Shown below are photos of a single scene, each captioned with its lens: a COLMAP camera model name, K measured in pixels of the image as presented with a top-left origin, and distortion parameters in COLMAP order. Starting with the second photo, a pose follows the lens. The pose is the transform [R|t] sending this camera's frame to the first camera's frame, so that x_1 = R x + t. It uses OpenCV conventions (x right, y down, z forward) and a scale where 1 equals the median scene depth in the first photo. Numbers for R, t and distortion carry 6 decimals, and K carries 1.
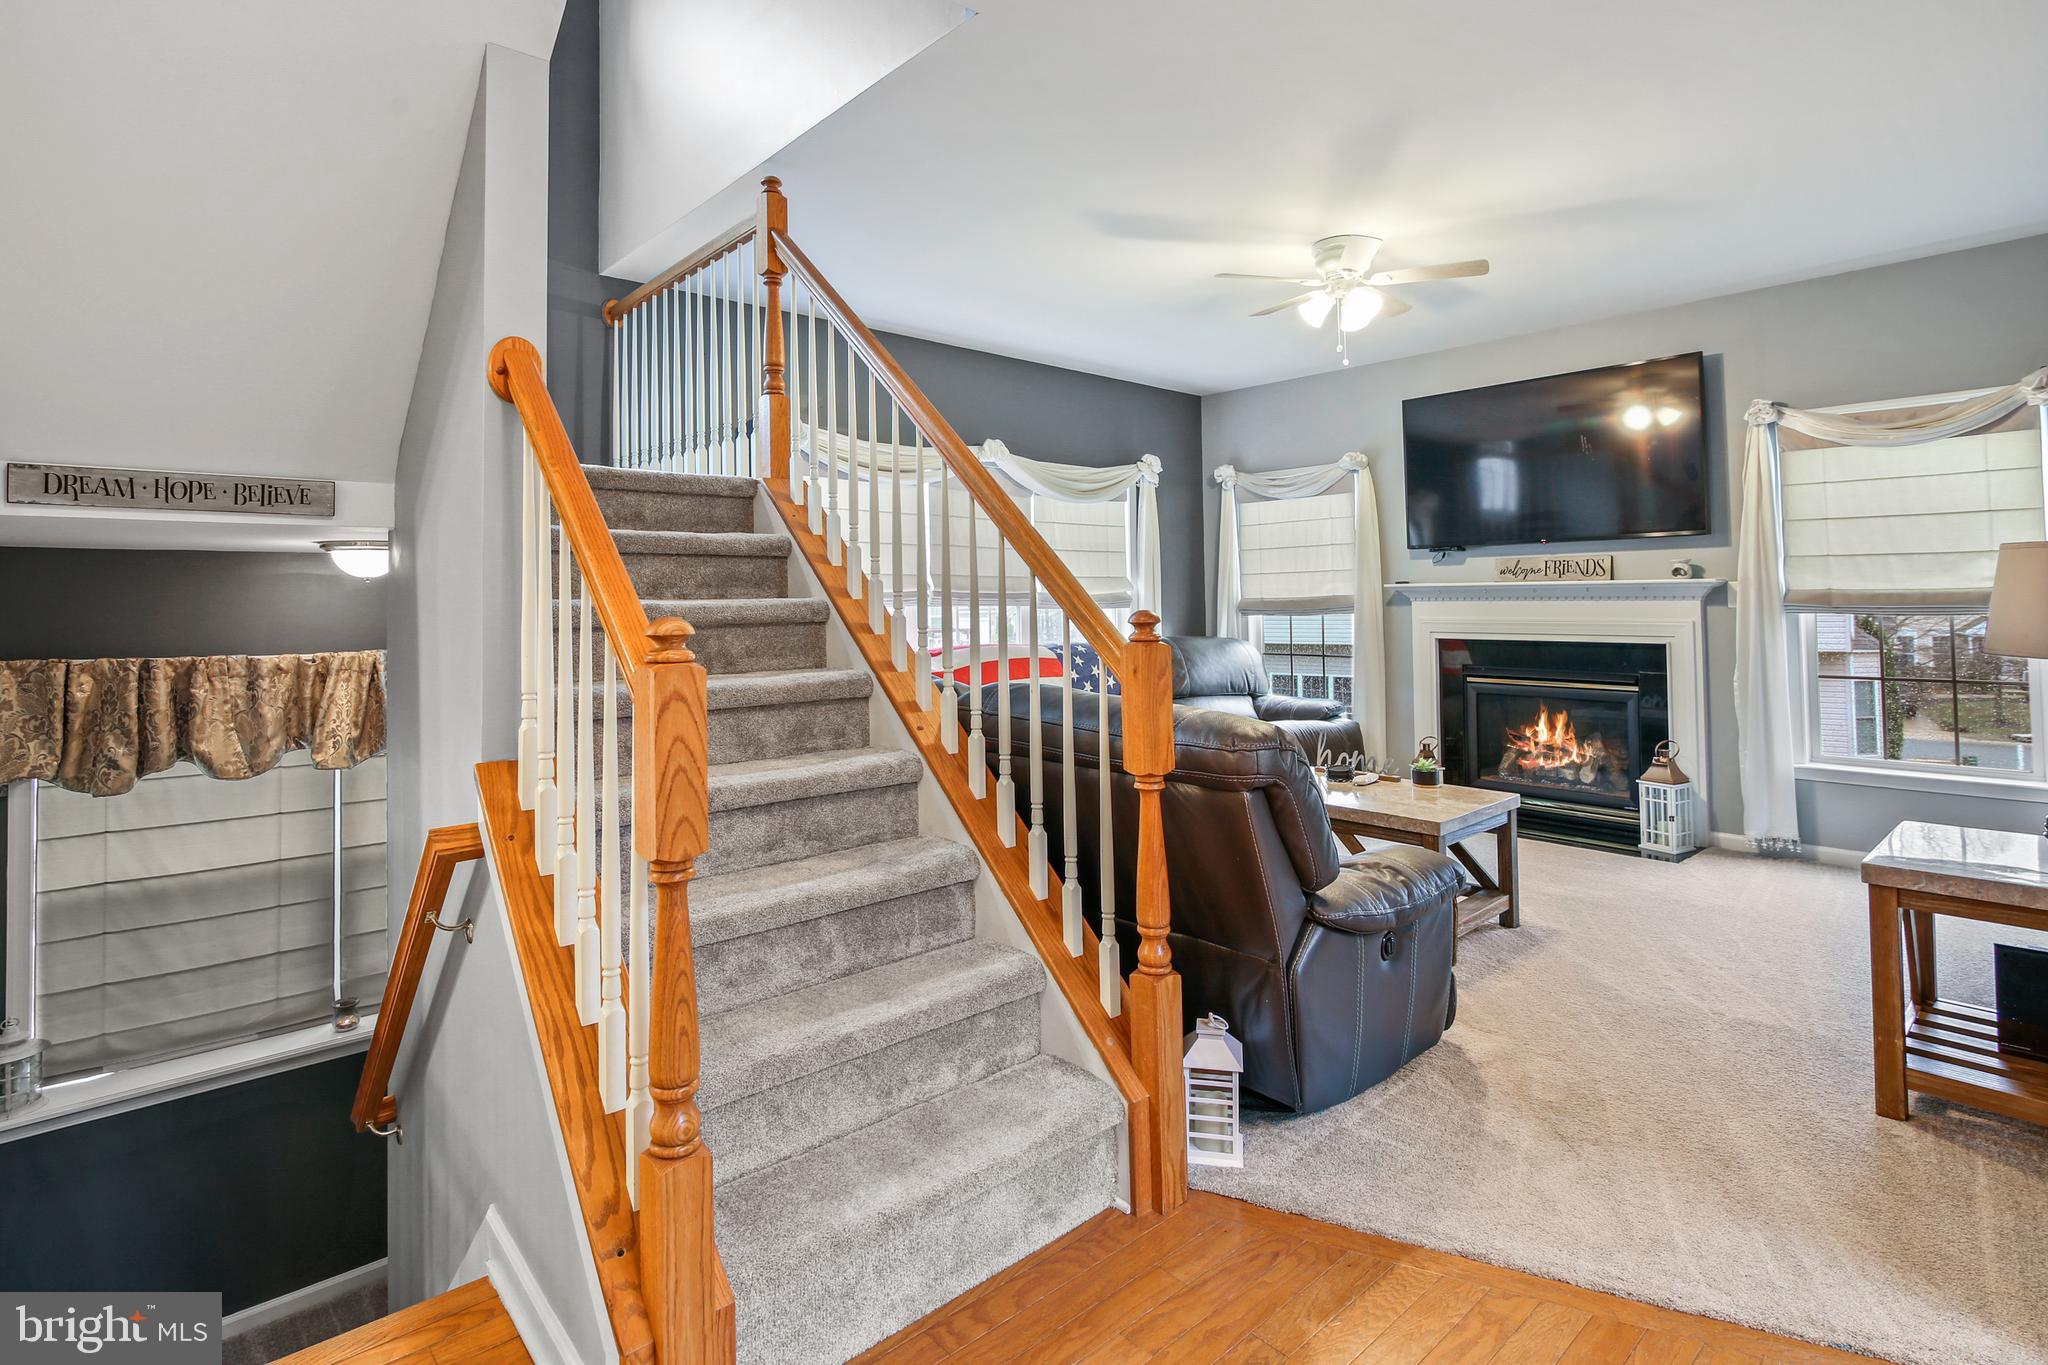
lens RADIAL K [[999.2, 0, 1040.0], [0, 999.2, 557.9], [0, 0, 1]] dist [-0.001107, 0.000243]
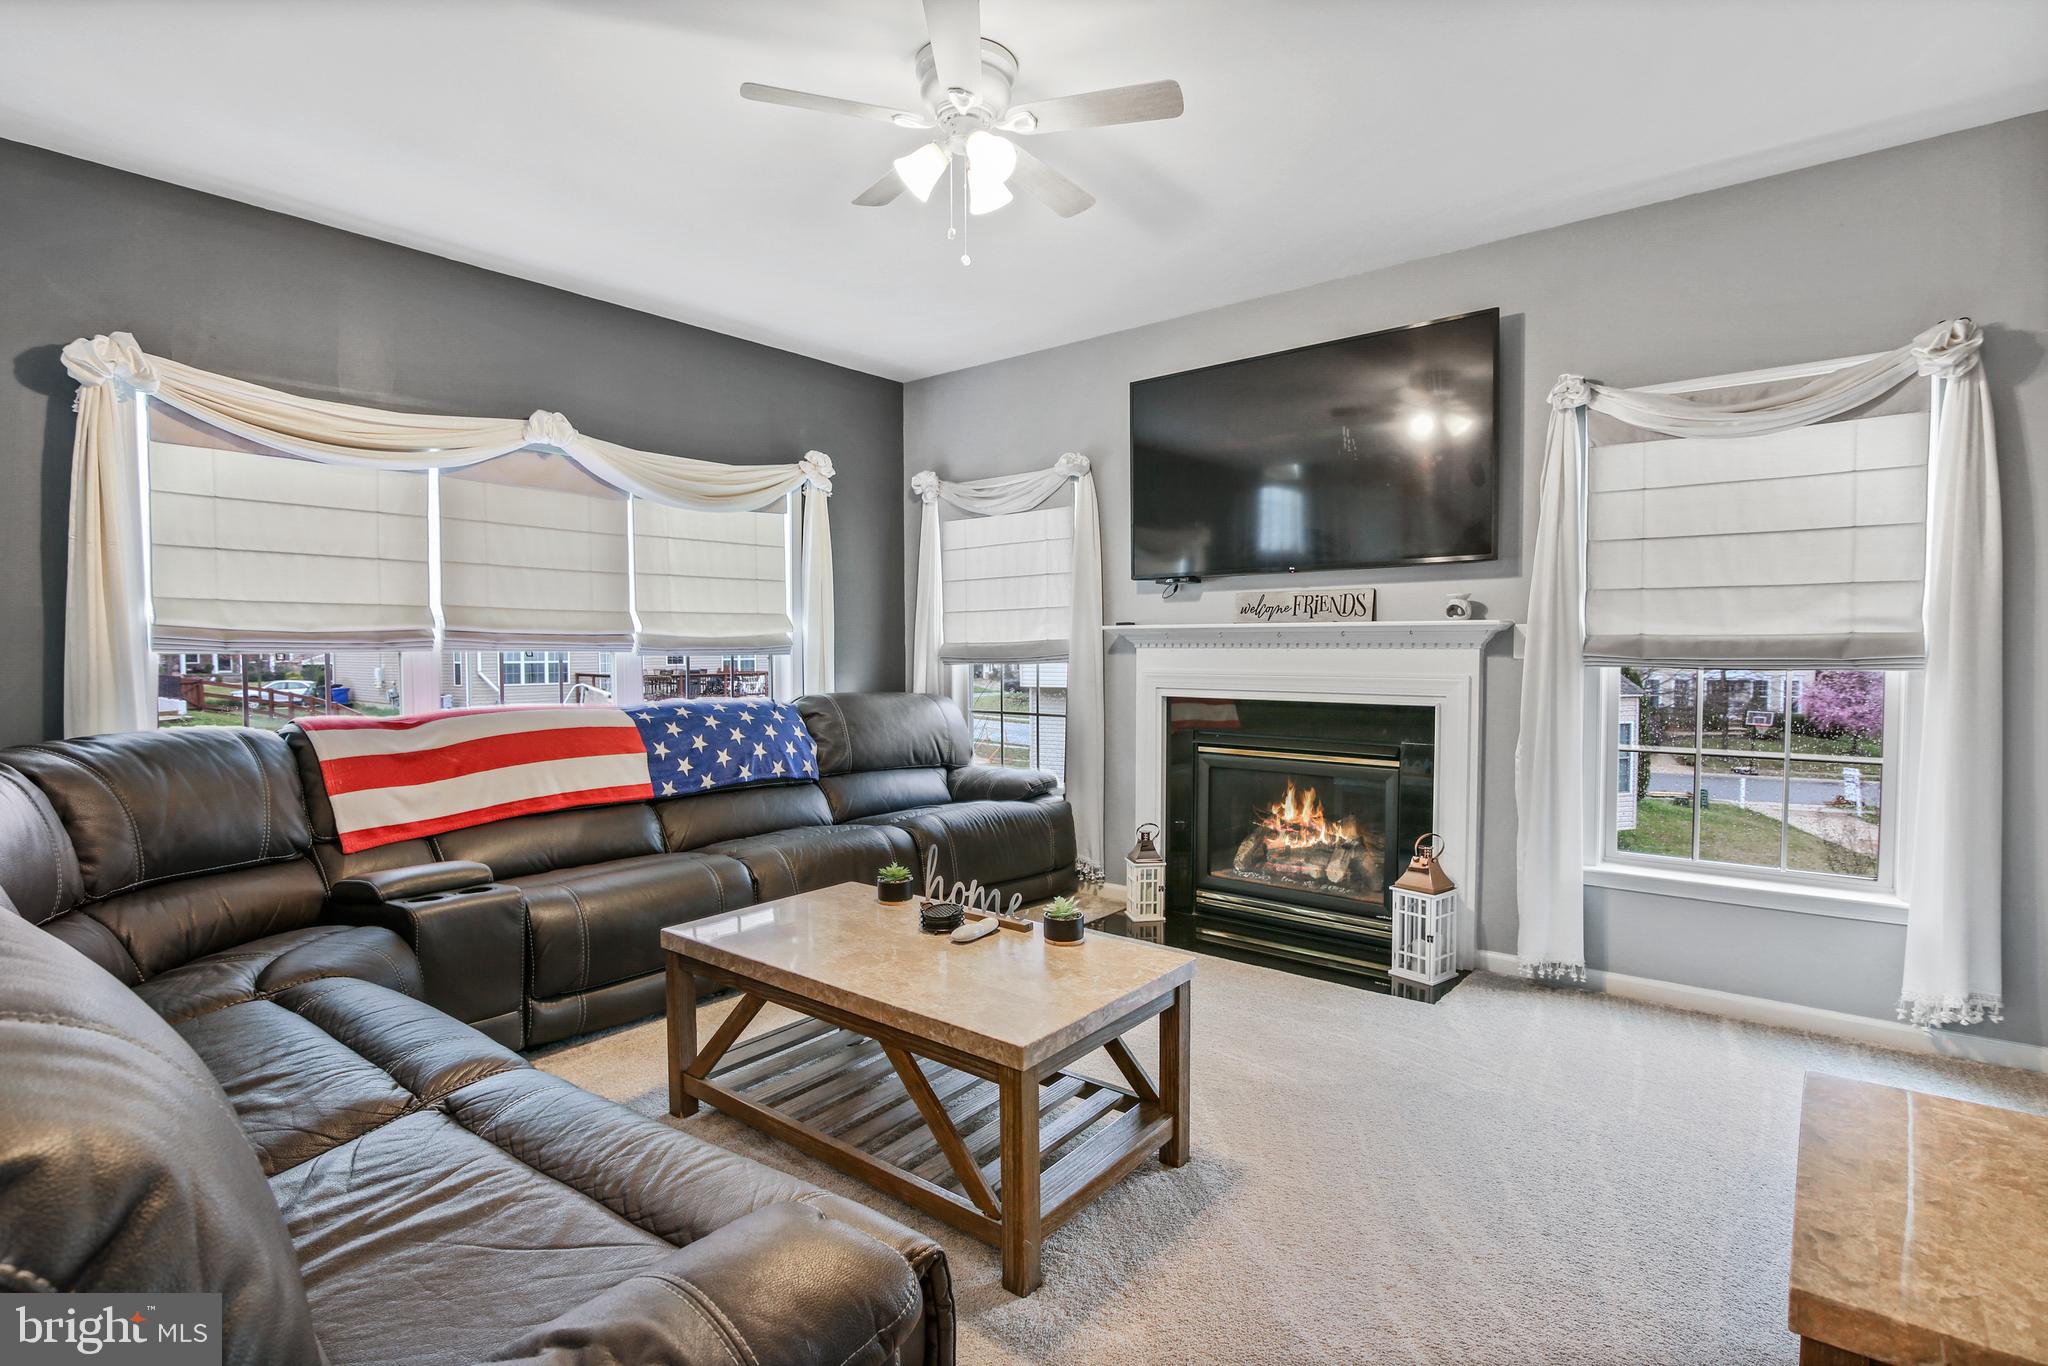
lens RADIAL K [[977.2, 0, 1024.0], [0, 977.2, 683.0], [0, 0, 1]] dist [0.000485, 0.000002]
pose [[0.989785, -0.000811, 0.142565, 0.204782], [-0.010909, 0.996621, 0.081408, 0.011334], [-0.142149, -0.082132, 0.986432, 0.303359]]
